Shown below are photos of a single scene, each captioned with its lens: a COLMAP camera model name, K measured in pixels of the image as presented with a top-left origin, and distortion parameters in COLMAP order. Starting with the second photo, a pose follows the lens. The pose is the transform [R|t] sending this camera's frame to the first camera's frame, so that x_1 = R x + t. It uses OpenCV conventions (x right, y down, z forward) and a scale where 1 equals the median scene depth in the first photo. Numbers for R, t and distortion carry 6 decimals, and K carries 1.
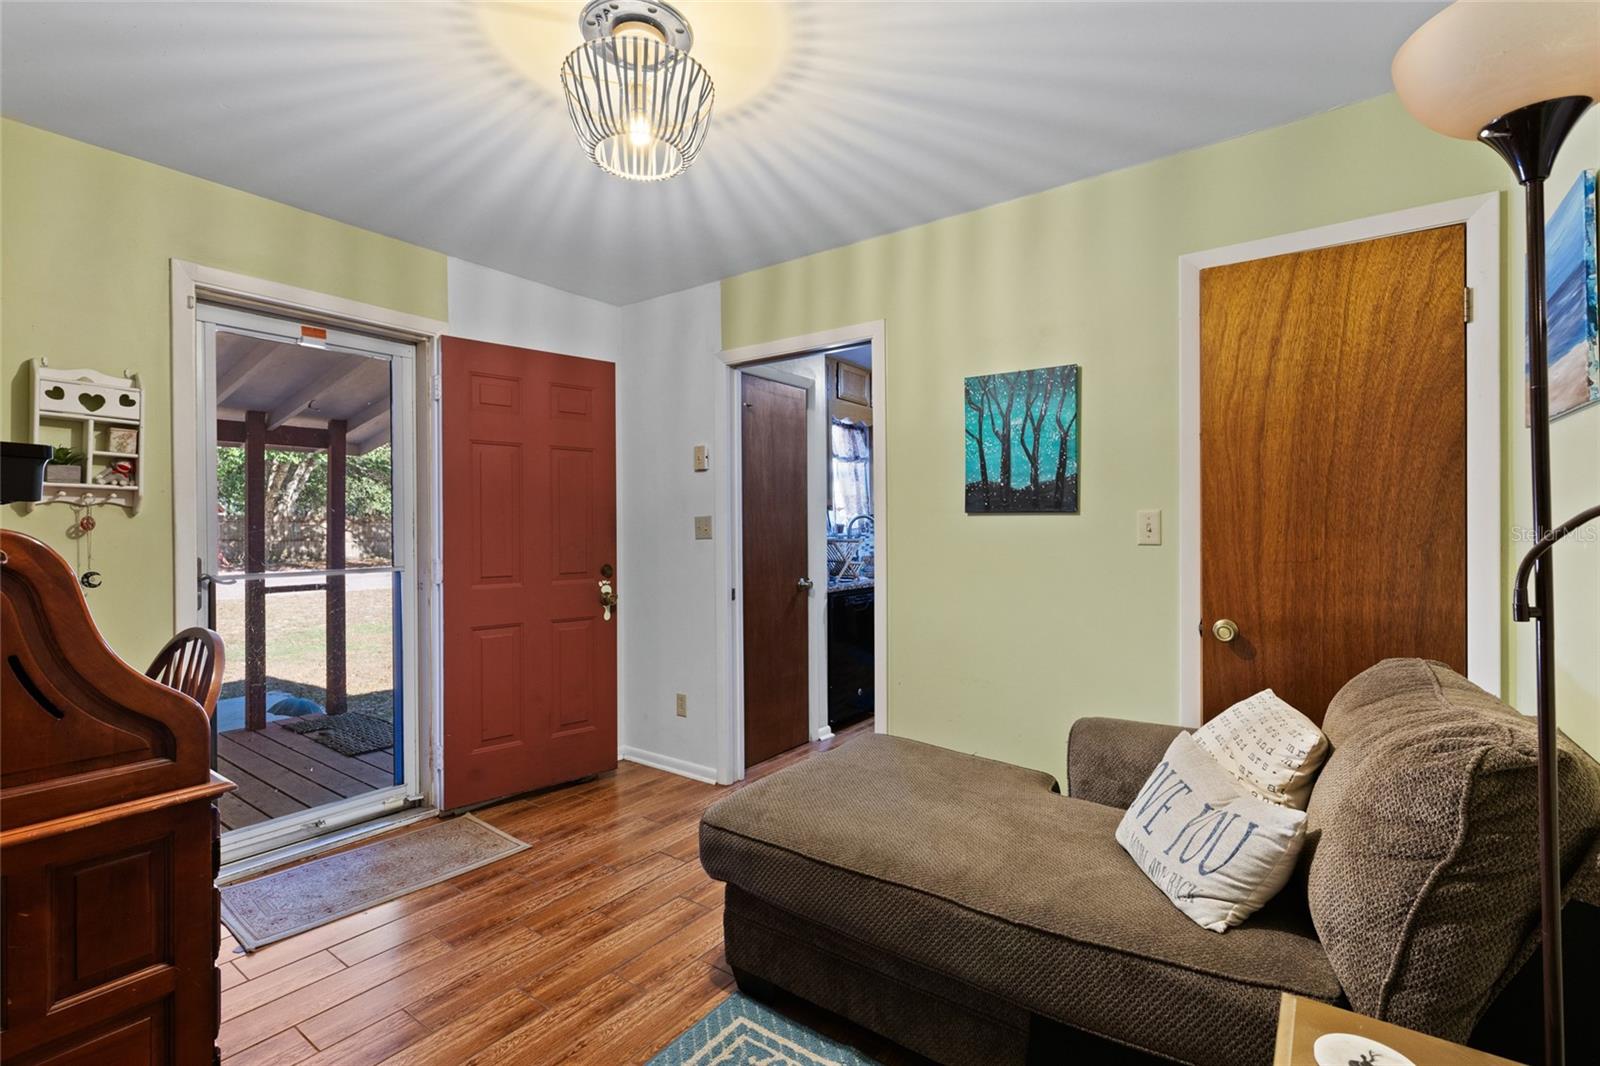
lens RADIAL K [[727.1, 0, 803.7], [0, 727.1, 523.9], [0, 0, 1]] dist [0.010761, -0.001025]
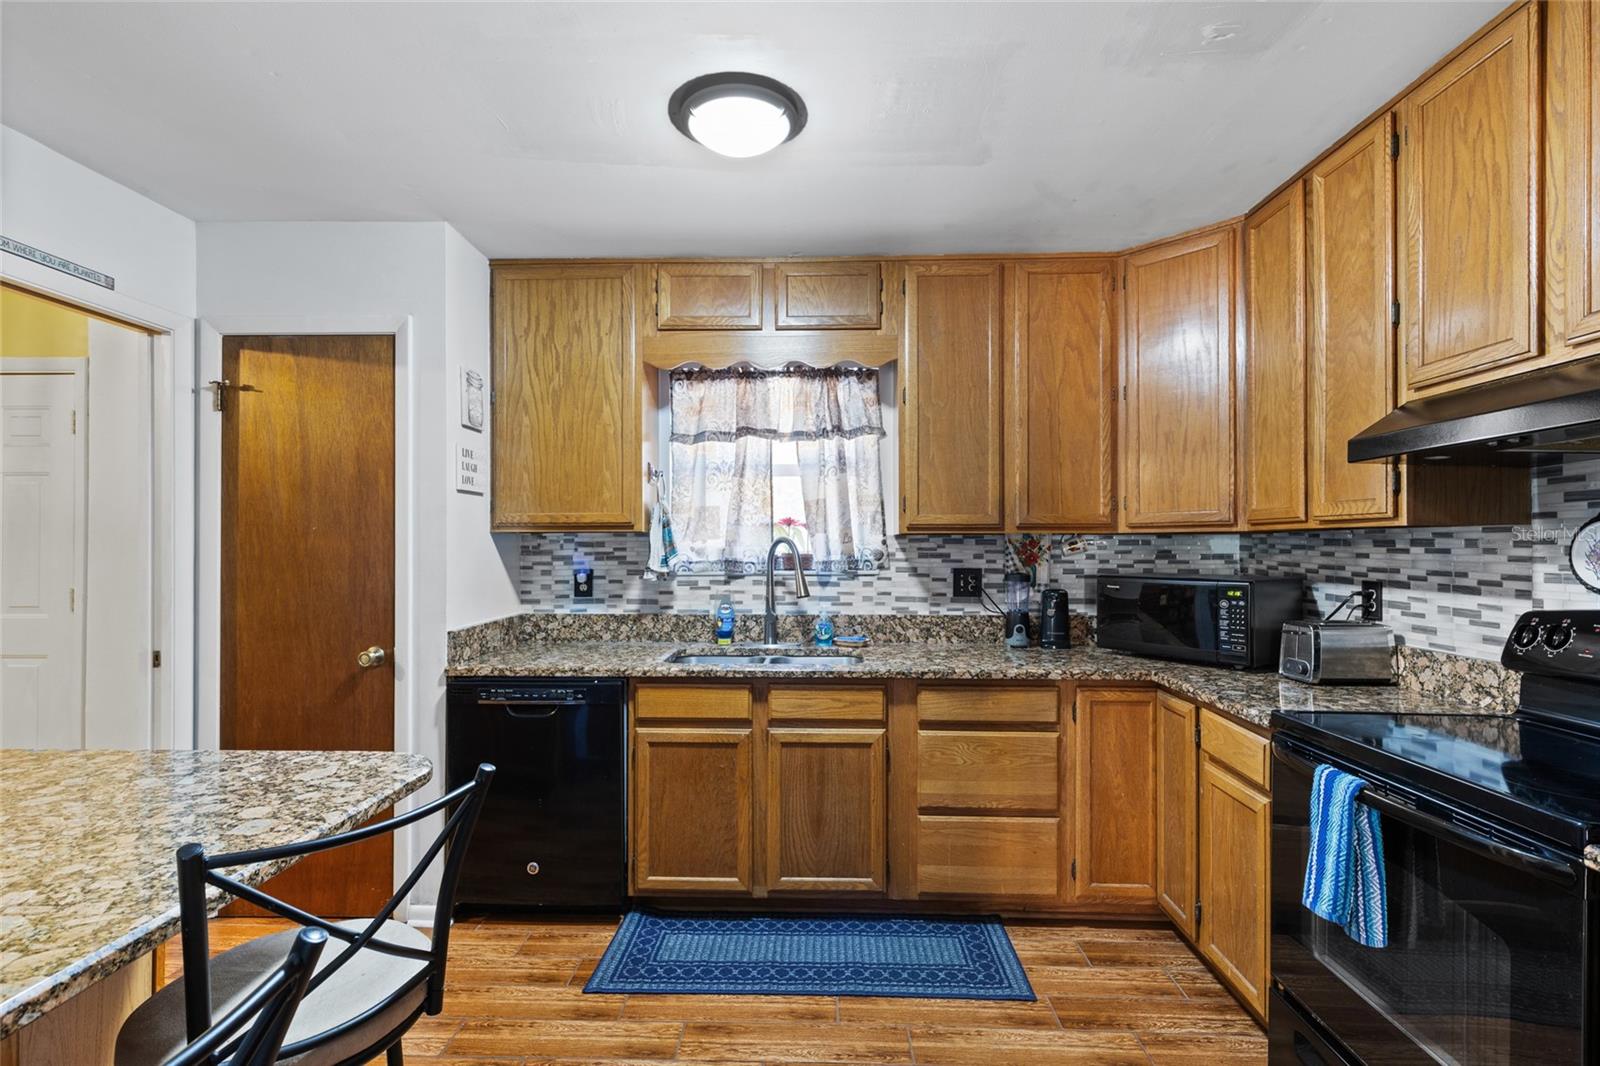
lens RADIAL K [[727.1, 0, 795.4], [0, 727.1, 540.3], [0, 0, 1]] dist [0.010761, -0.001025]
pose [[0.558772, 0.007448, -0.829288, 0.513346], [-0.003893, 0.999972, 0.006358, -0.013772], [0.829312, -0.000325, 0.558786, 0.695931]]
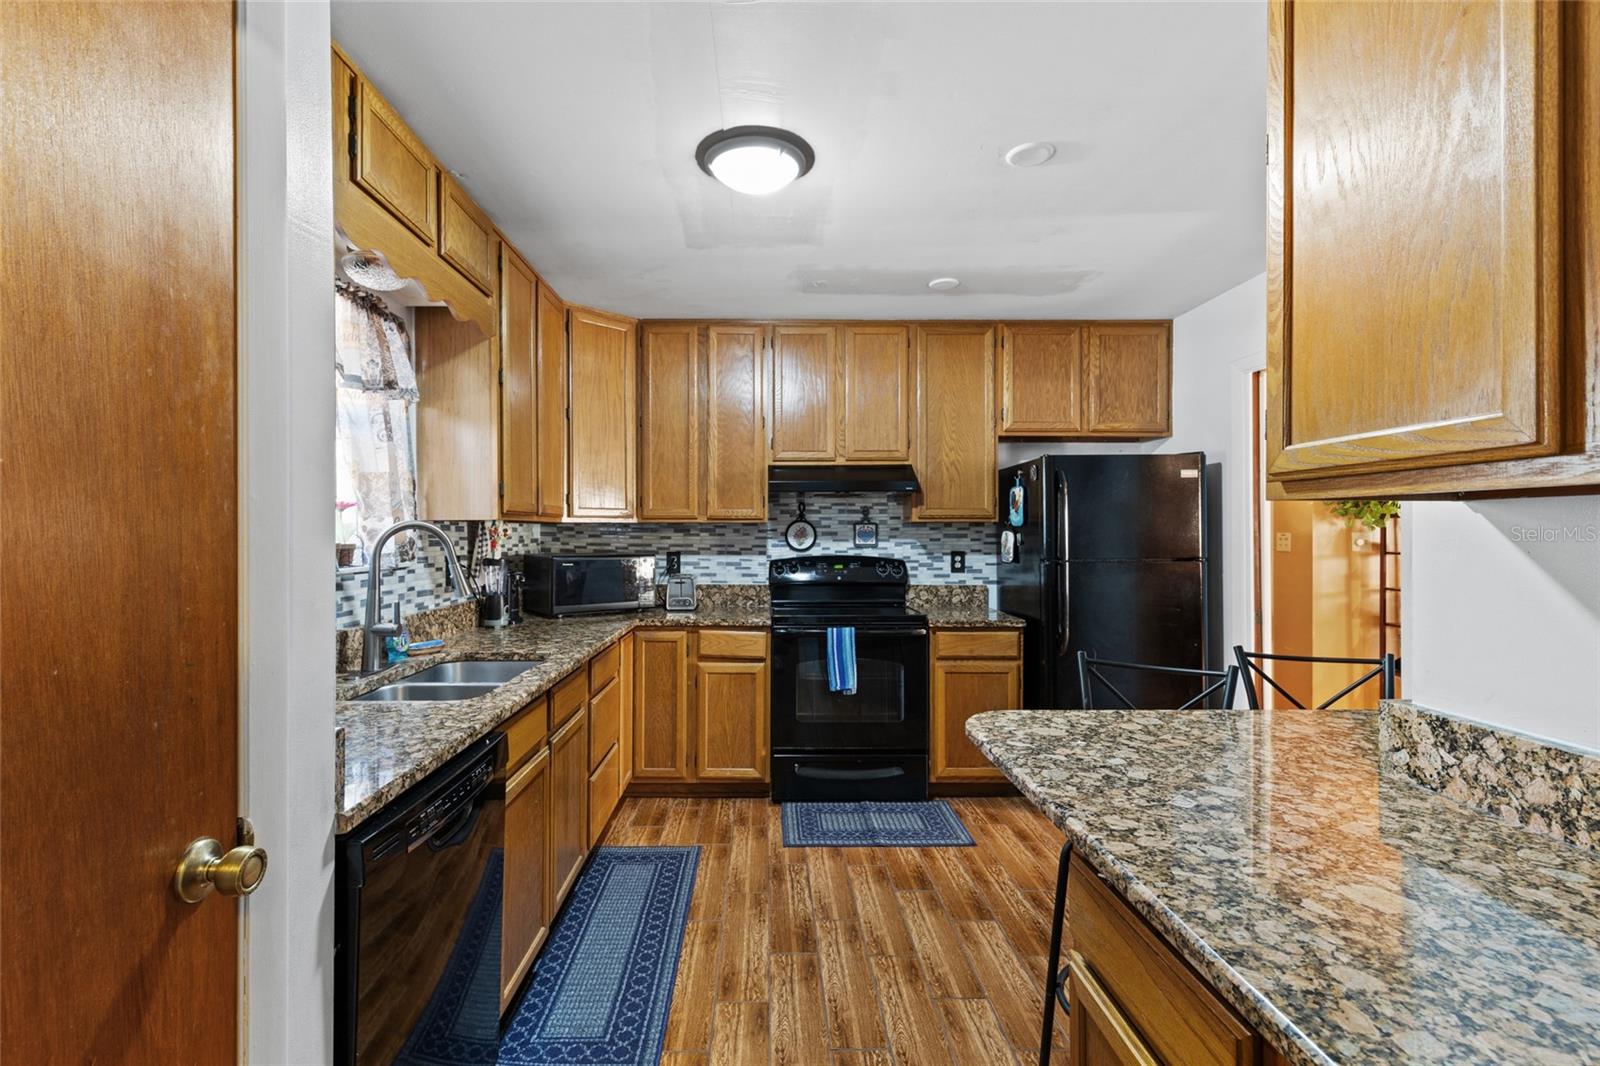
lens RADIAL K [[727.1, 0, 761.7], [0, 727.1, 531.5], [0, 0, 1]] dist [0.010761, -0.001025]
pose [[0.811867, 0.013740, 0.583681, 0.002739], [-0.013384, 0.999898, -0.004922, -0.007562], [-0.583689, -0.003816, 0.811968, 0.547404]]
